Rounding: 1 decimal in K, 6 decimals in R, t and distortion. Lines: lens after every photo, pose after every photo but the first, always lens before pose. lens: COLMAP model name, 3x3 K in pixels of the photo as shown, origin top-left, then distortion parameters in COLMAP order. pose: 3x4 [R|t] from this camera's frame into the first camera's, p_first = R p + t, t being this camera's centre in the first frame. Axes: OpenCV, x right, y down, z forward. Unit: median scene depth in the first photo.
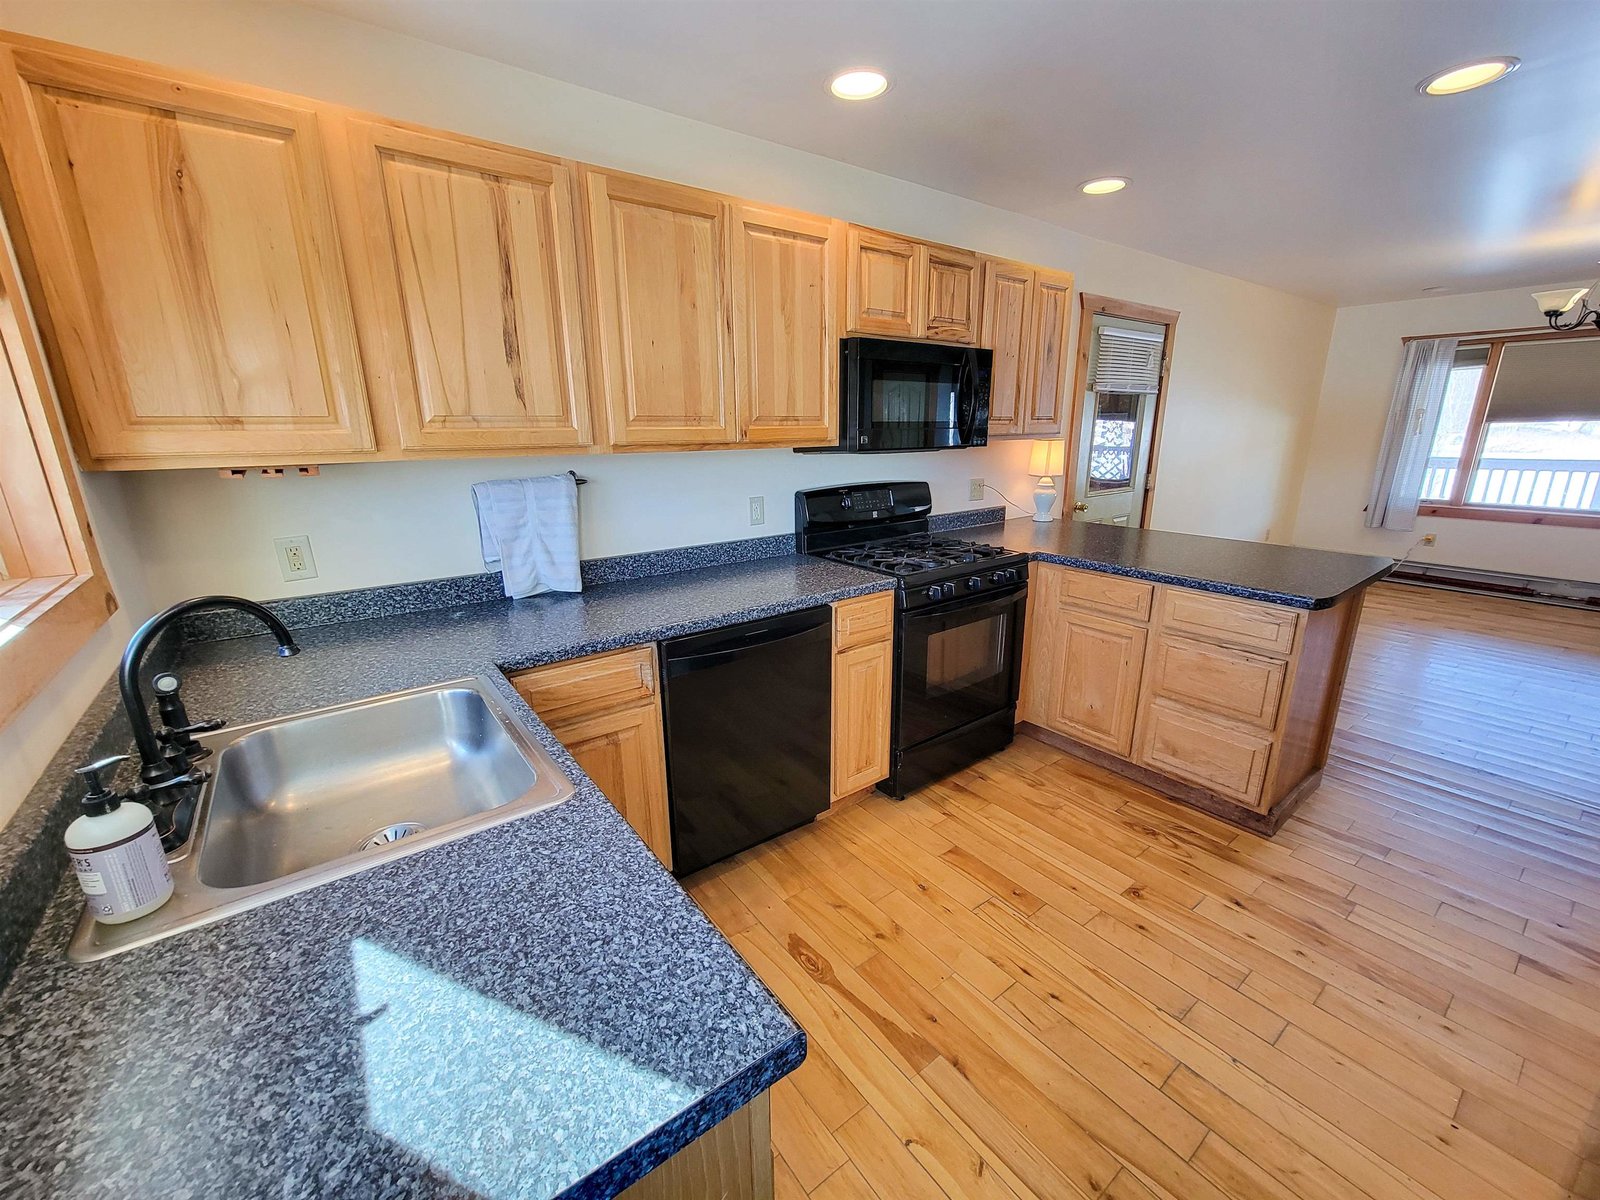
lens RADIAL K [[646.8, 0, 800.0], [0, 646.8, 600.0], [0, 0, 1]] dist [-0.001242, 0.000119]
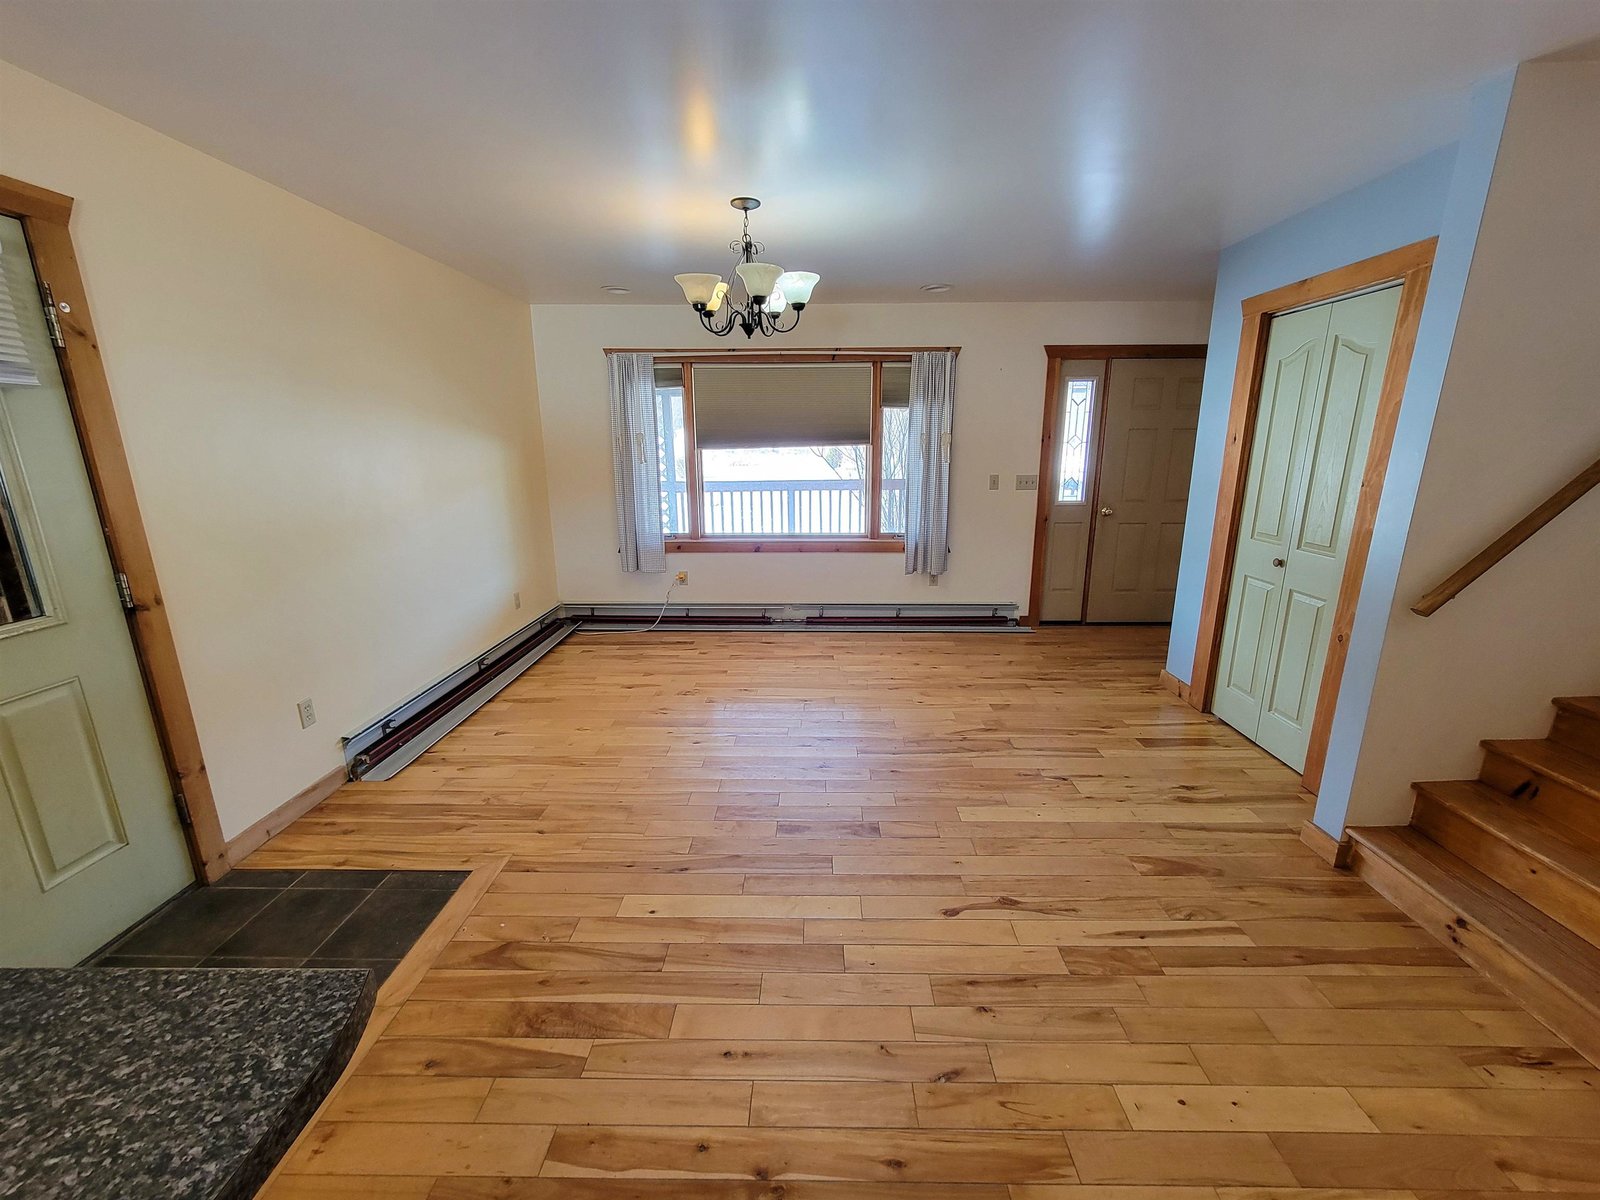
lens RADIAL K [[651.6, 0, 809.5], [0, 651.6, 602.4], [0, 0, 1]] dist [-0.001692, 0.000595]
pose [[0.610341, -0.186410, 0.769893, 0.793400], [0.208676, 0.975423, 0.070743, -0.184761], [-0.764158, 0.117481, 0.634240, 0.617173]]
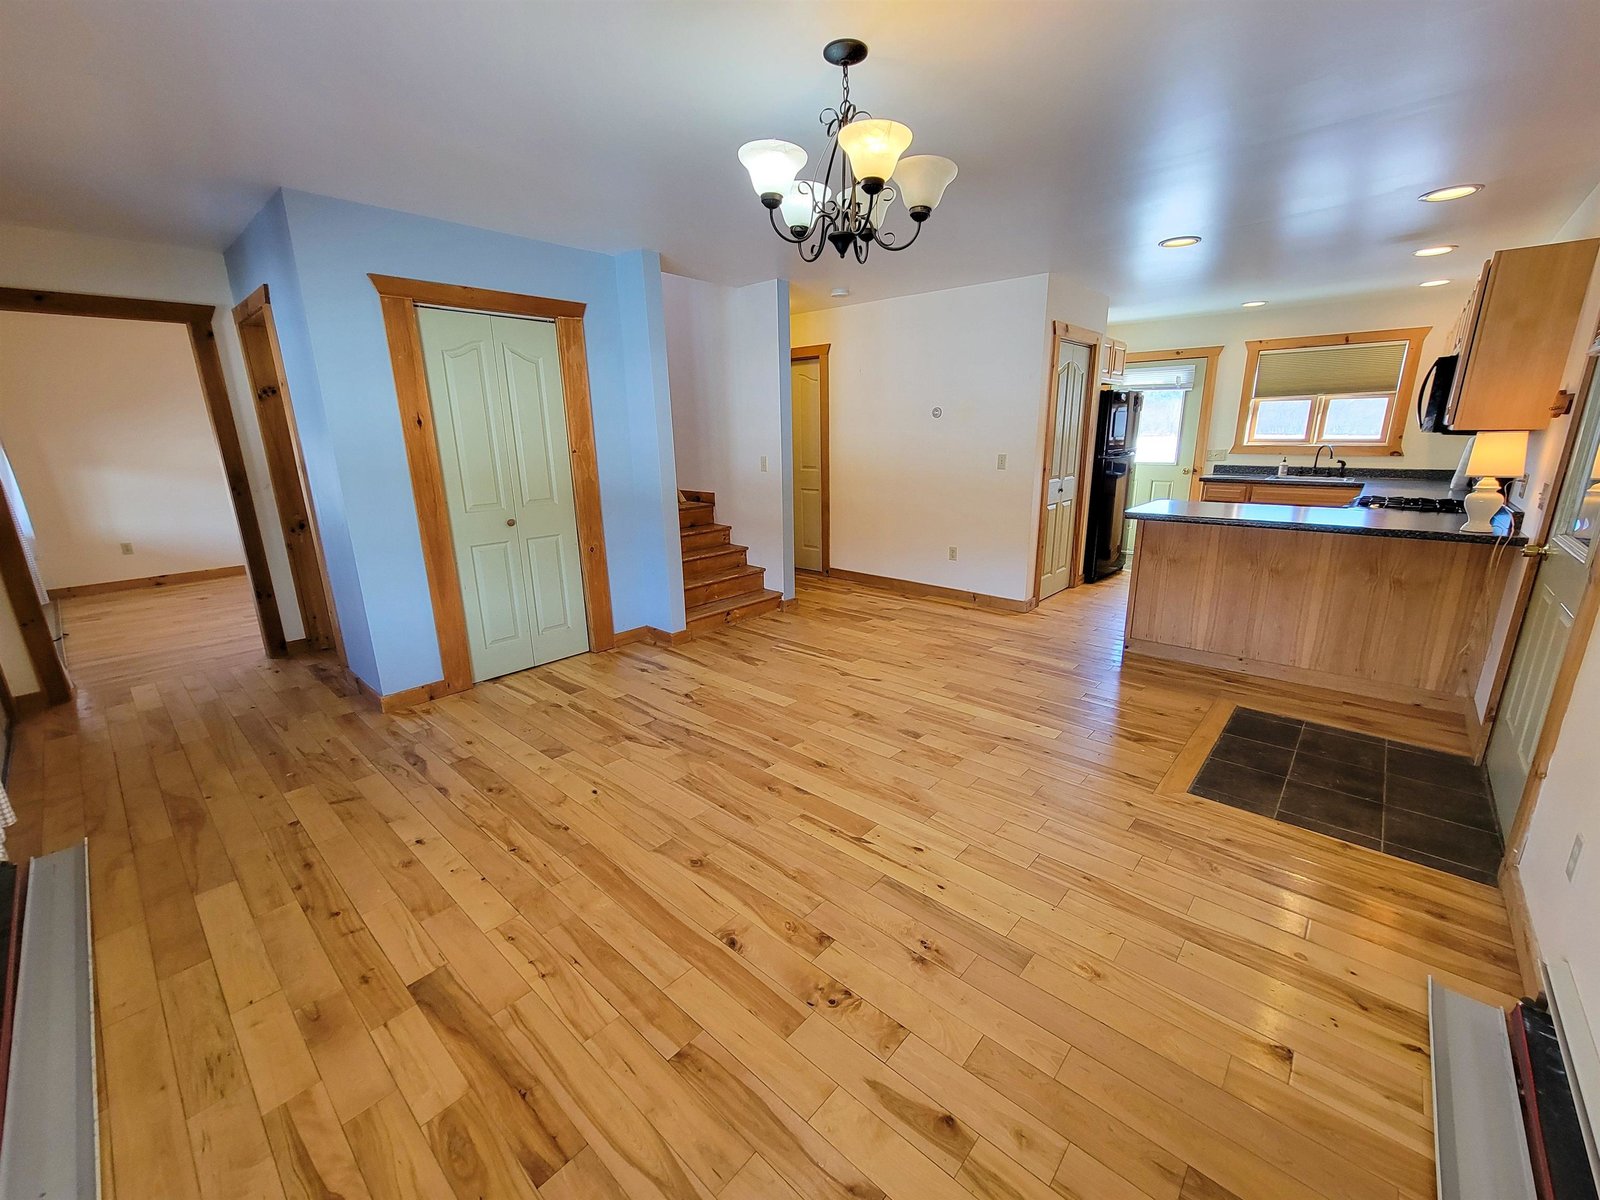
lens RADIAL K [[651.6, 0, 809.5], [0, 651.6, 602.4], [0, 0, 1]] dist [-0.001692, 0.000595]
pose [[-0.978651, 0.072870, -0.192179, 1.809177], [-0.034025, 0.864697, 0.501141, -0.570560], [0.202695, 0.496980, -0.843757, 2.075862]]
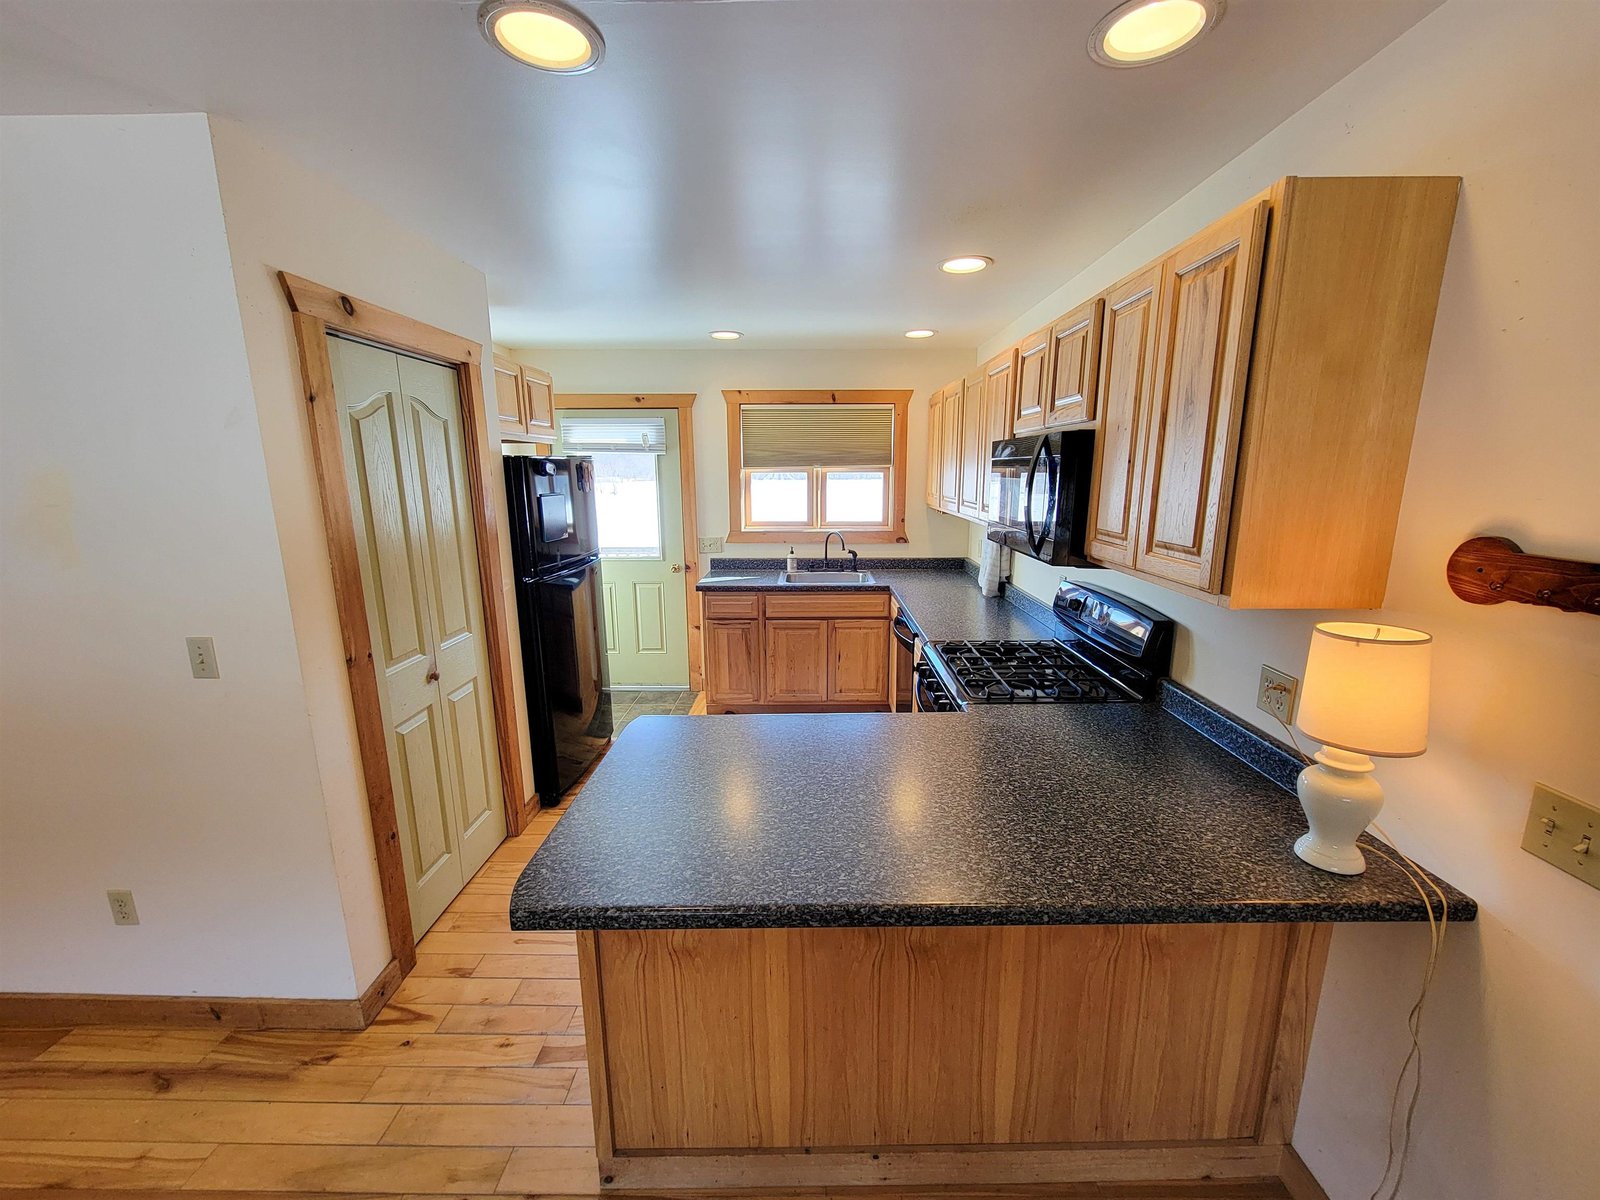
lens RADIAL K [[651.6, 0, 809.5], [0, 651.6, 602.4], [0, 0, 1]] dist [-0.001692, 0.000595]
pose [[-0.605002, 0.169832, -0.777901, 1.029265], [-0.203251, 0.911679, 0.357114, -0.411117], [0.769845, 0.374164, -0.517049, 1.212977]]
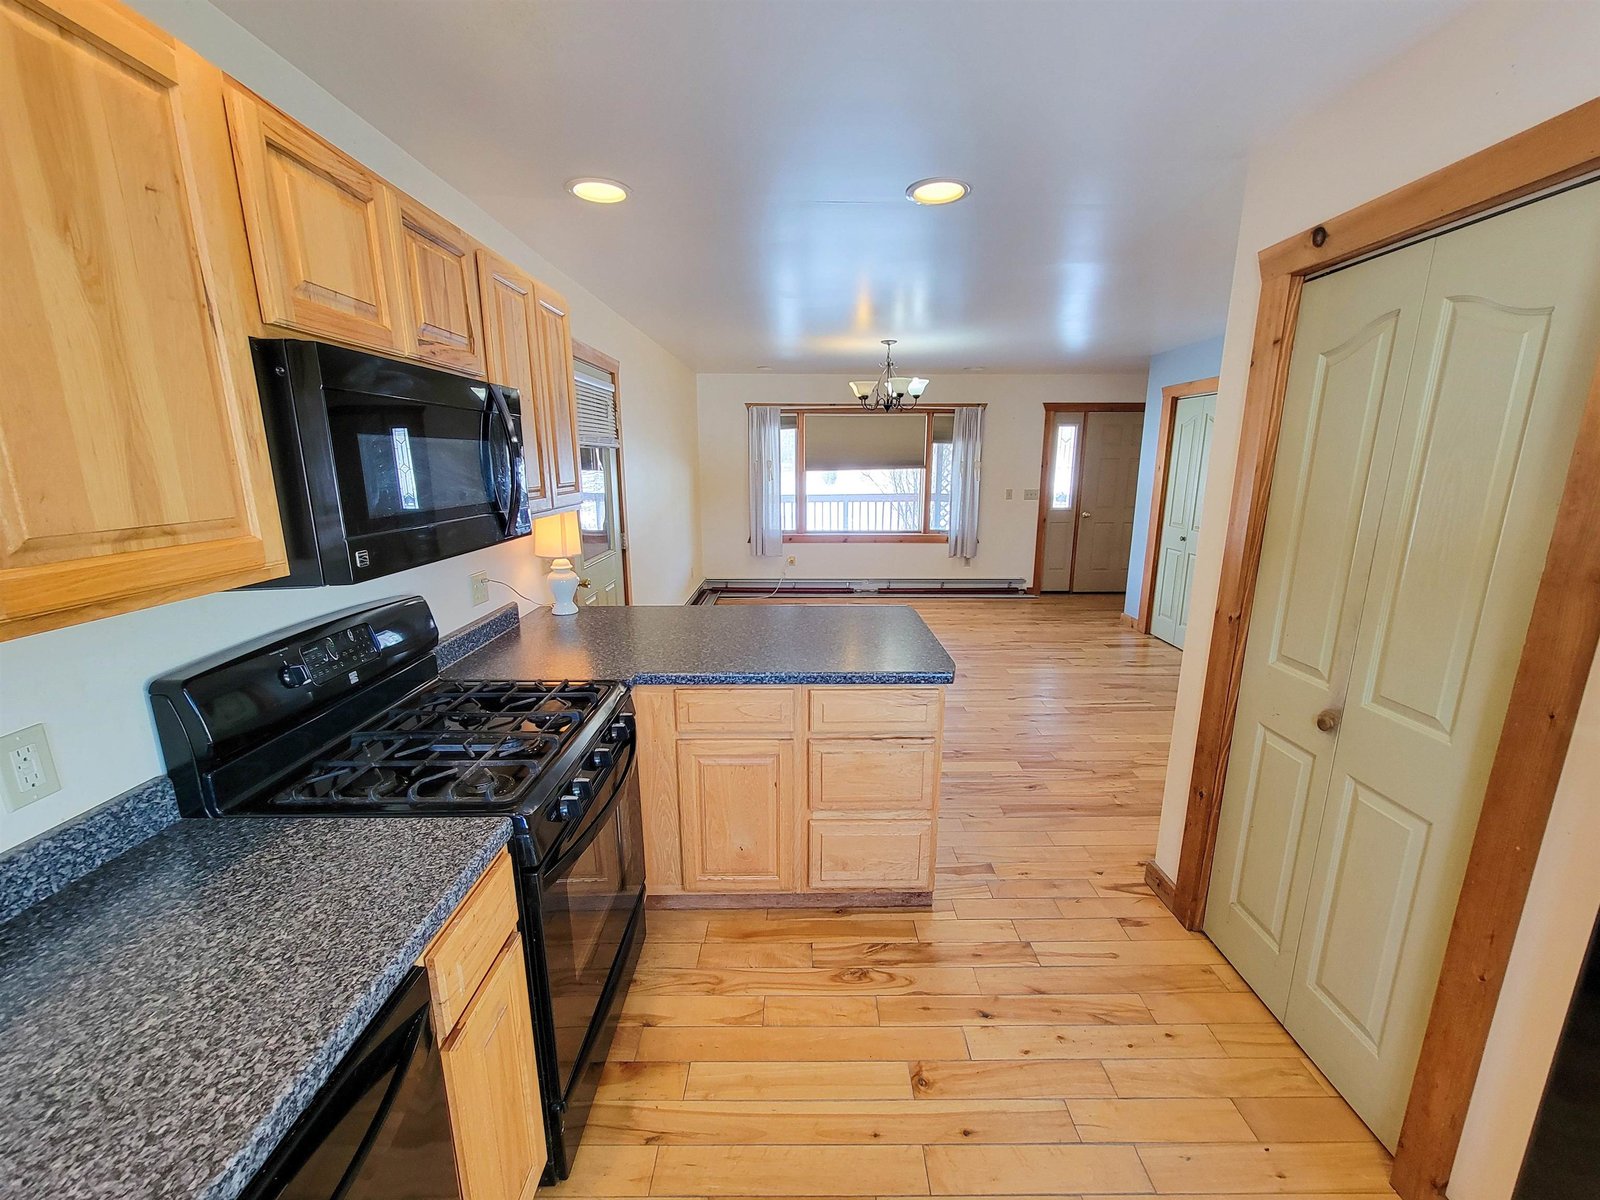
lens RADIAL K [[651.6, 0, 809.5], [0, 651.6, 602.4], [0, 0, 1]] dist [-0.001692, 0.000595]
pose [[0.593540, -0.167451, 0.787191, -0.075921], [0.208682, 0.976683, 0.050414, -0.149771], [-0.777278, 0.134350, 0.614645, 0.397918]]
